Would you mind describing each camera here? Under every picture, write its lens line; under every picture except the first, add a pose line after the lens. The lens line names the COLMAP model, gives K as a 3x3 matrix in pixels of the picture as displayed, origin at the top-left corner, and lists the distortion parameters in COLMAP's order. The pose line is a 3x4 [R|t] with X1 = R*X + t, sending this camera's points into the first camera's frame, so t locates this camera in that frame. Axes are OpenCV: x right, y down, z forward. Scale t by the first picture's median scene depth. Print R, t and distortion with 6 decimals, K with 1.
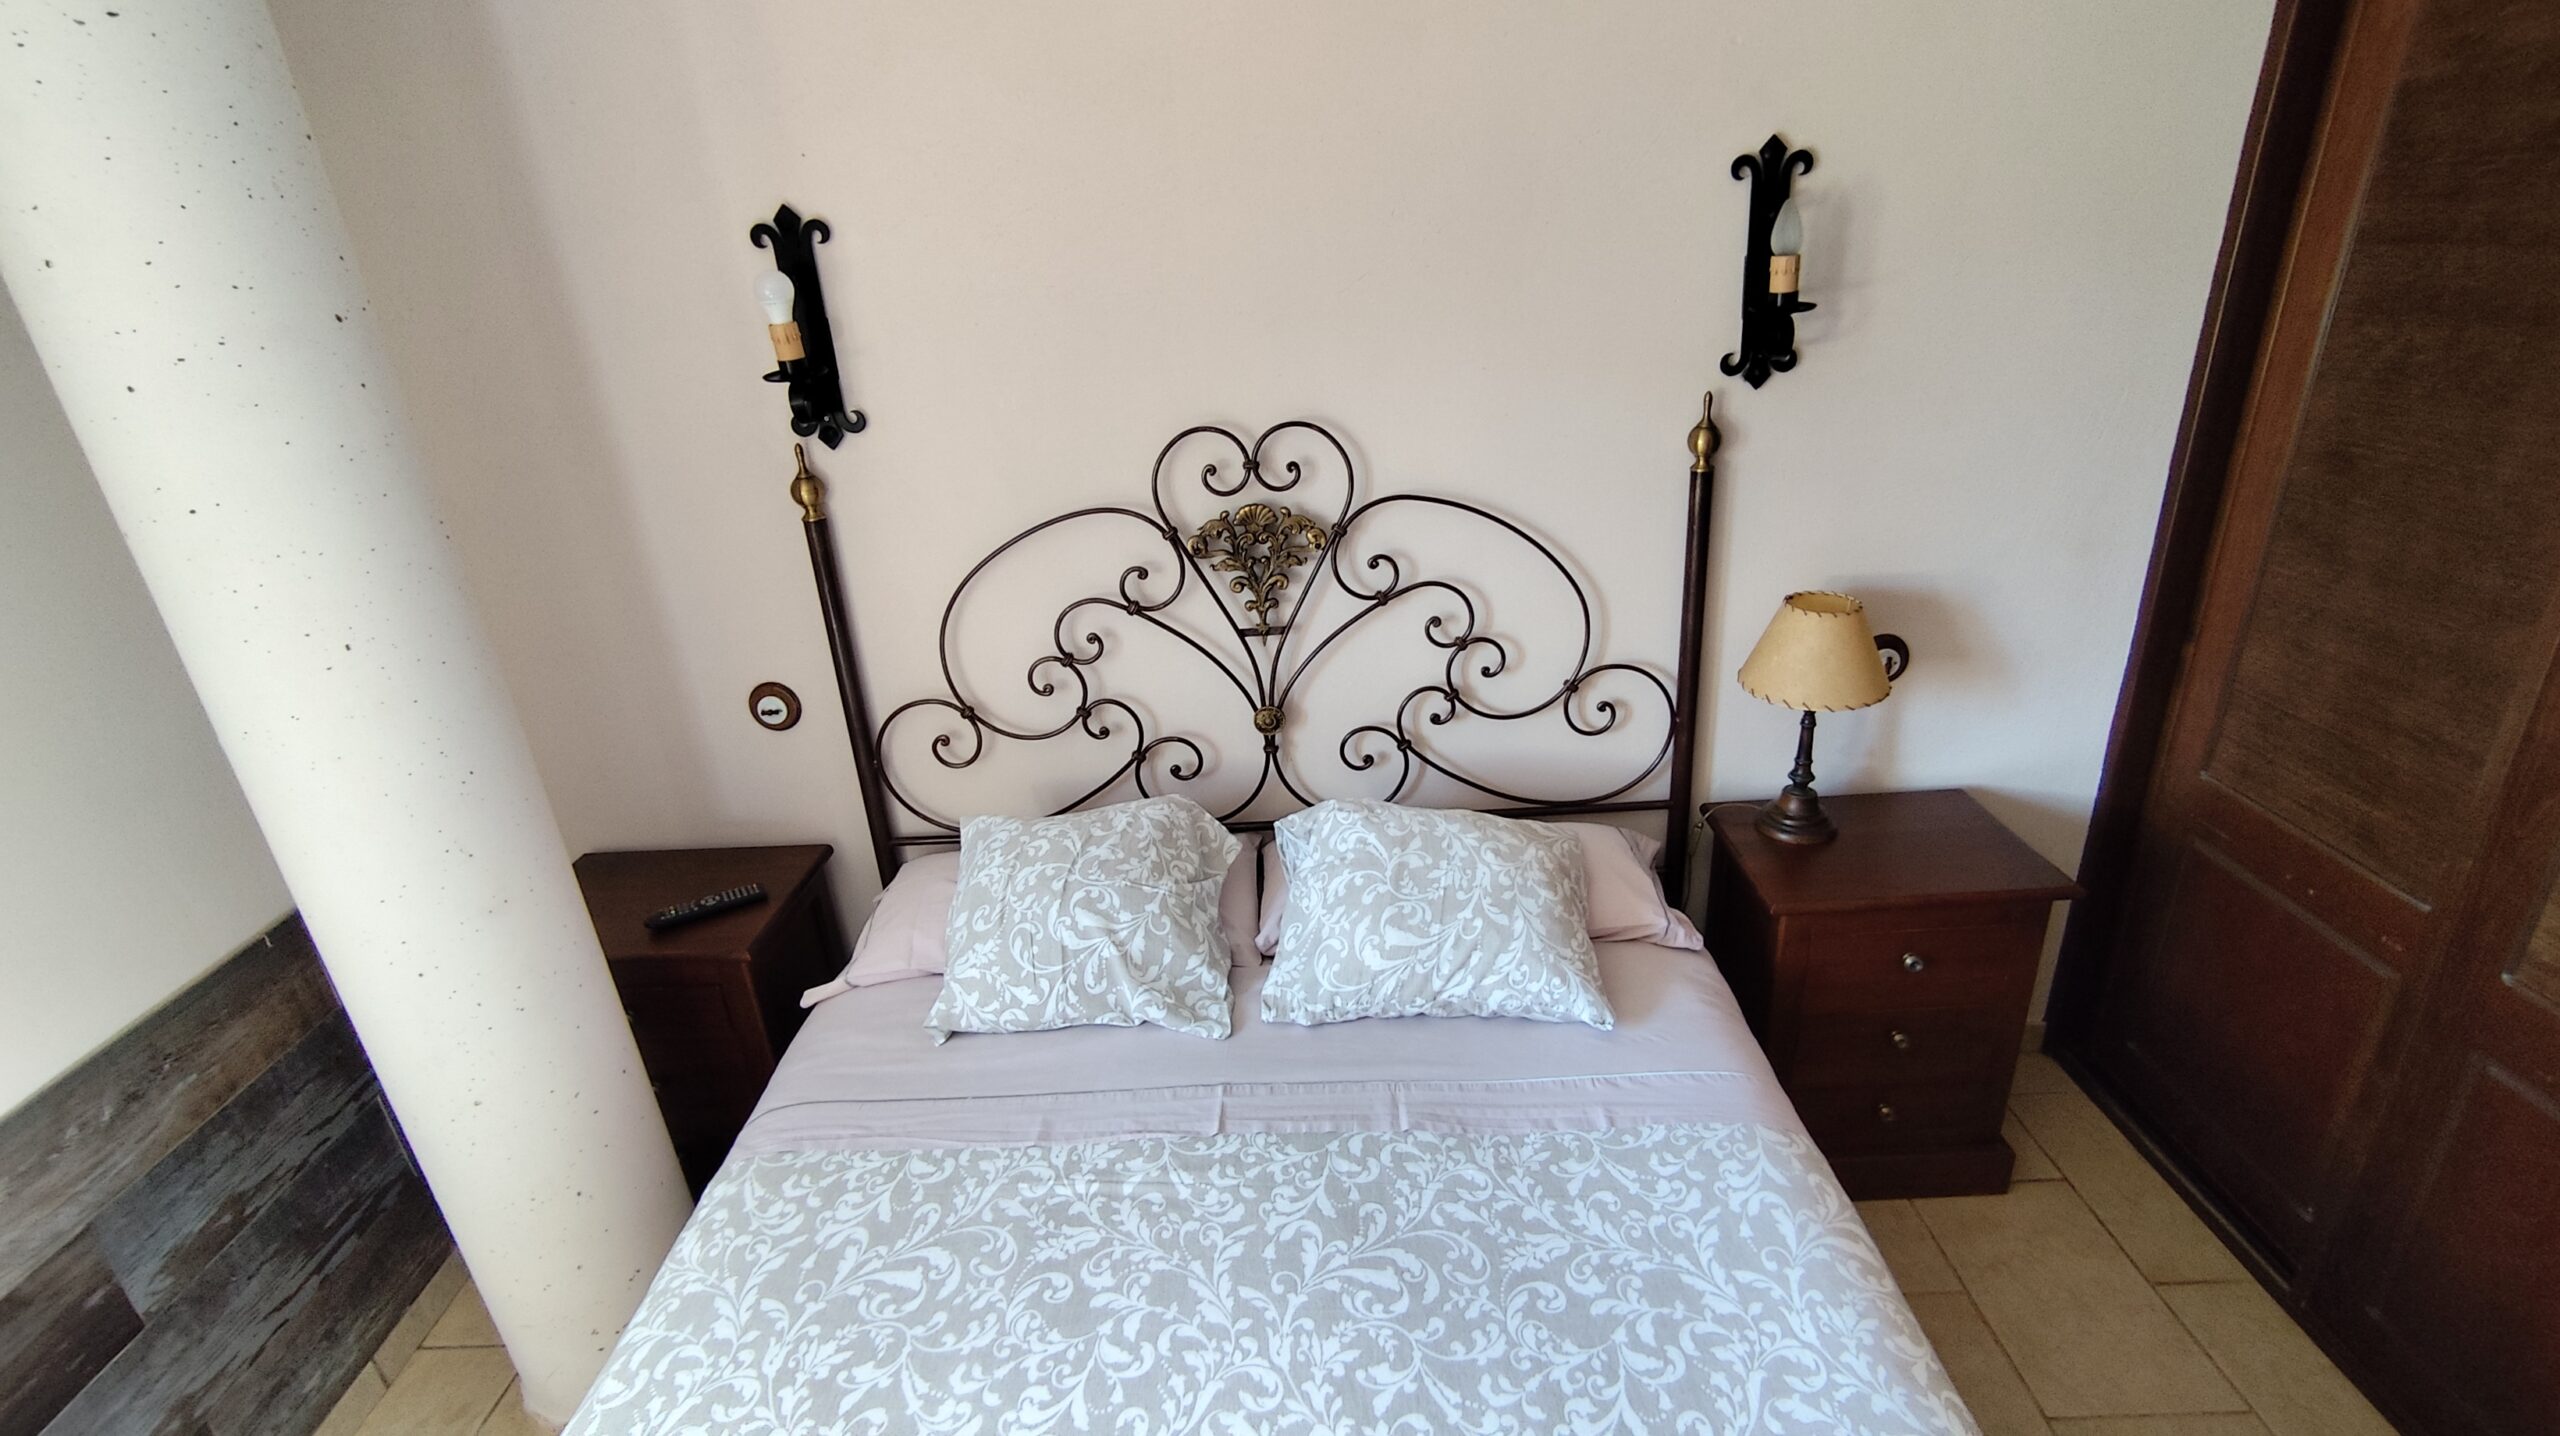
lens RADIAL K [[1178.1, 0, 1298.2], [0, 1178.1, 706.3], [0, 0, 1]] dist [-0.045732, 0.030660]
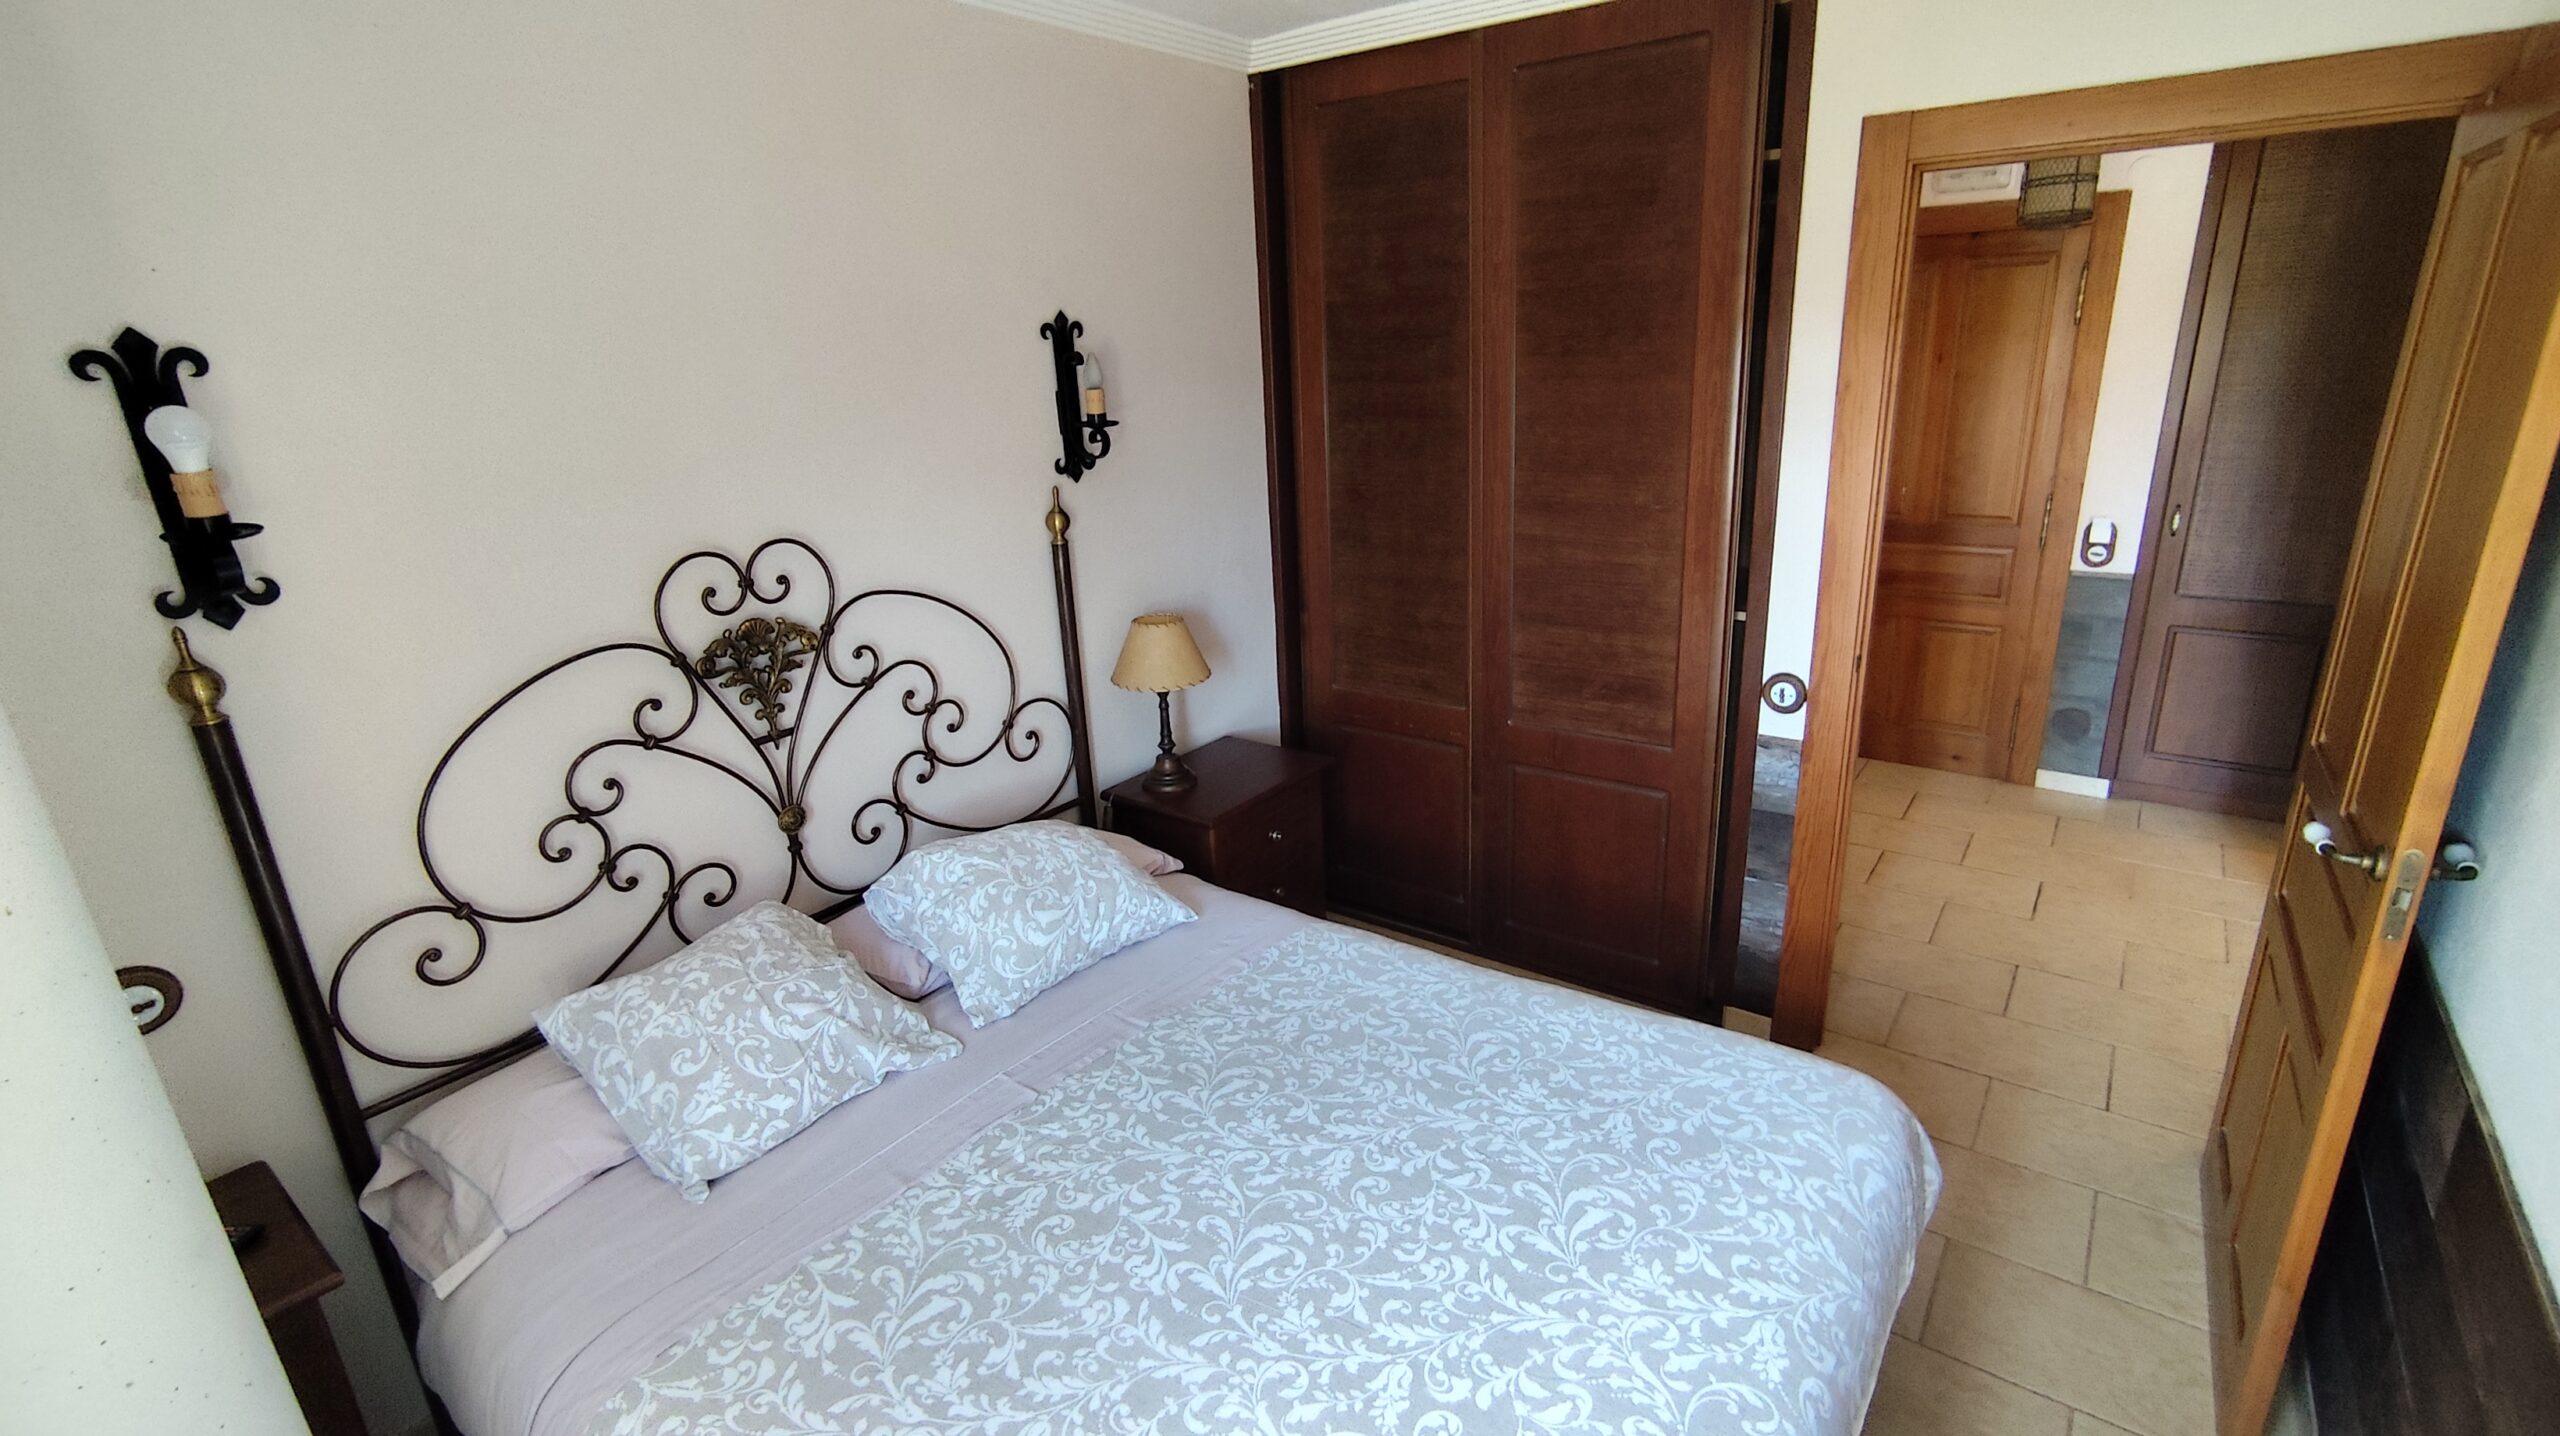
lens RADIAL K [[1178.1, 0, 1298.2], [0, 1178.1, 706.3], [0, 0, 1]] dist [-0.045732, 0.030660]
pose [[0.589669, -0.207038, 0.780658, -0.599328], [0.316515, 0.948505, 0.012473, 0.049514], [-0.743040, 0.239735, 0.624835, -0.017429]]
